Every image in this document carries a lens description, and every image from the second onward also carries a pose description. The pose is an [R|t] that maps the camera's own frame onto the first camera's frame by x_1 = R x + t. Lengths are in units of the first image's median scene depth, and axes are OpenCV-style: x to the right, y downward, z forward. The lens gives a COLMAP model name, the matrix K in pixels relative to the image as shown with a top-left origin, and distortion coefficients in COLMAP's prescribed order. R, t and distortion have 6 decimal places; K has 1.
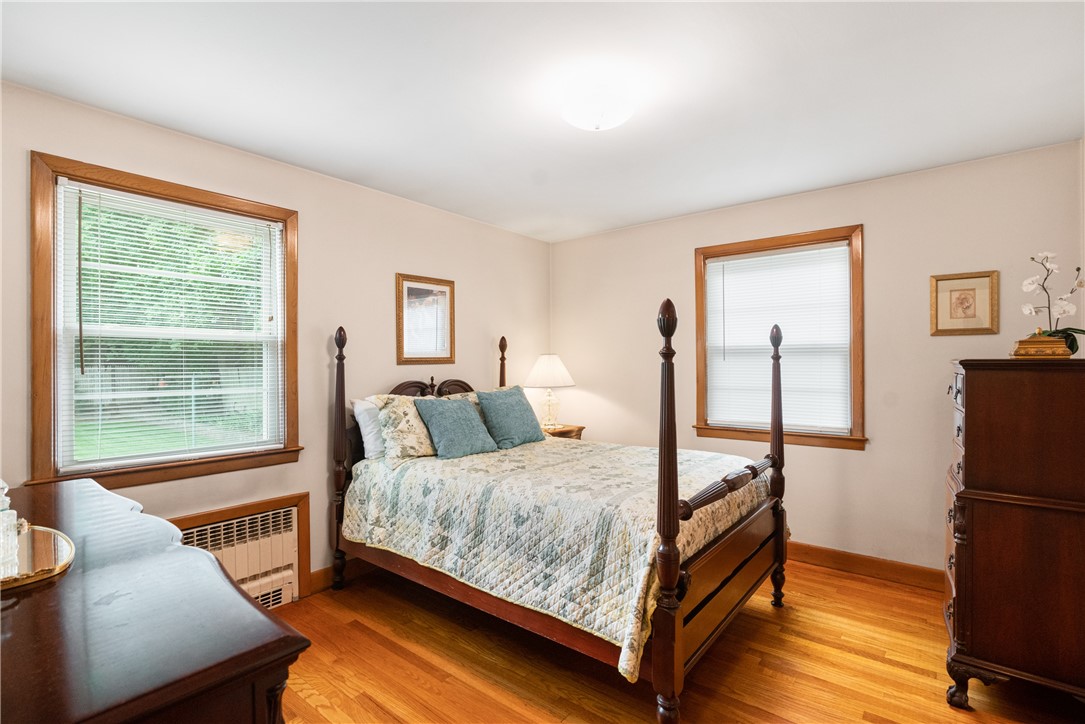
lens RADIAL K [[513.0, 0, 538.7], [0, 513.0, 357.8], [0, 0, 1]] dist [-0.000589, 0.000168]
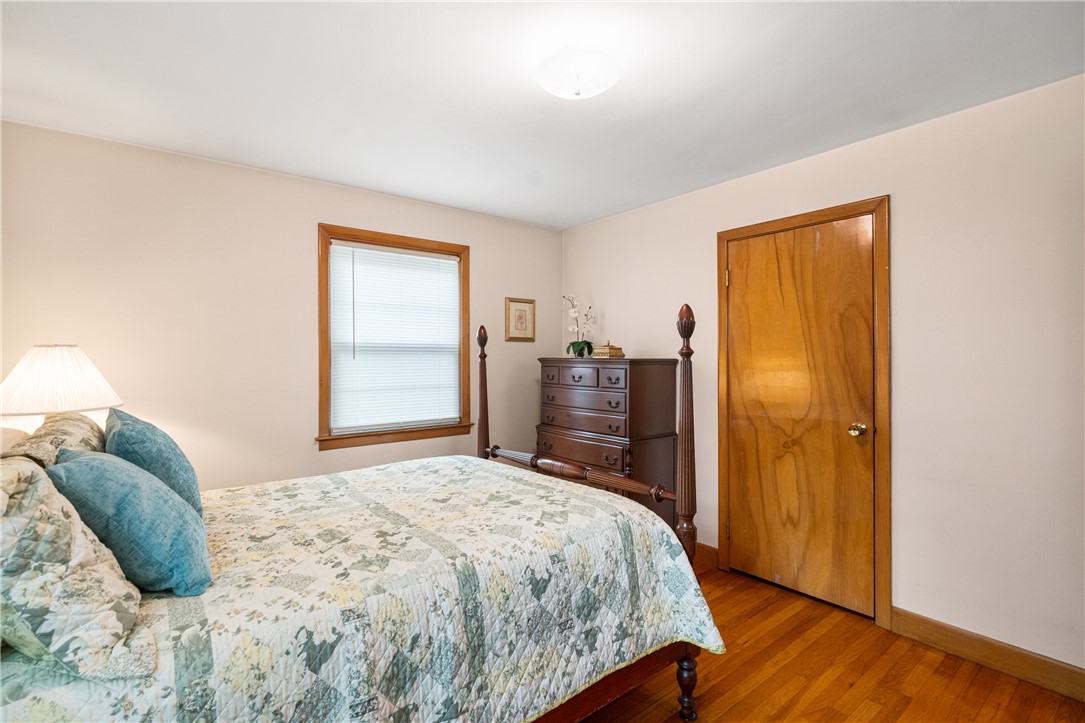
lens RADIAL K [[499.3, 0, 540.6], [0, 499.3, 350.9], [0, 0, 1]] dist [-0.005182, 0.000922]
pose [[0.223141, 0.016511, 0.974646, -0.661549], [-0.006198, 0.999860, -0.015519, 0.004296], [-0.974767, -0.002578, 0.223212, 0.792730]]
